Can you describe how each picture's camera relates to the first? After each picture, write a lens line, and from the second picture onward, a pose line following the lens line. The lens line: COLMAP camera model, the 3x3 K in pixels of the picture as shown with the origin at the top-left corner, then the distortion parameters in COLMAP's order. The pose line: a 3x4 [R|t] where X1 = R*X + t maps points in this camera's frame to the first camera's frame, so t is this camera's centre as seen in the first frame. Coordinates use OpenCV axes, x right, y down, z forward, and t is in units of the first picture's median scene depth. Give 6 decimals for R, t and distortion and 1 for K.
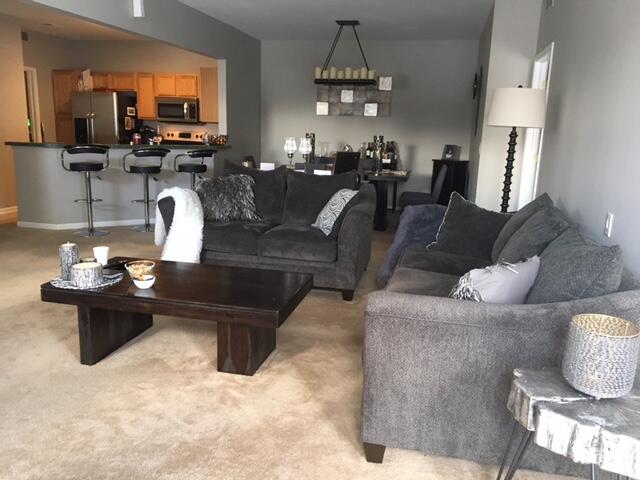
lens RADIAL K [[534.7, 0, 319.2], [0, 534.7, 238.1], [0, 0, 1]] dist [0.063781, -0.079024]
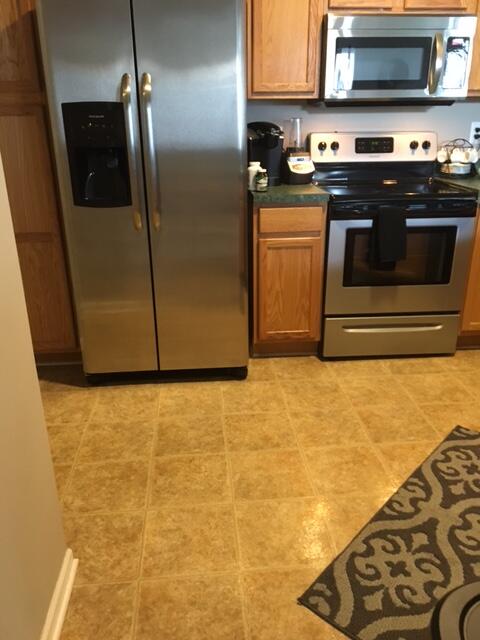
lens RADIAL K [[537.3, 0, 238.1], [0, 537.3, 321.6], [0, 0, 1]] dist [0.064473, -0.080711]
pose [[0.953447, -0.149833, 0.261705, -0.463463], [0.104797, 0.978371, 0.178347, -0.162634], [-0.282767, -0.142619, 0.948527, 0.734084]]
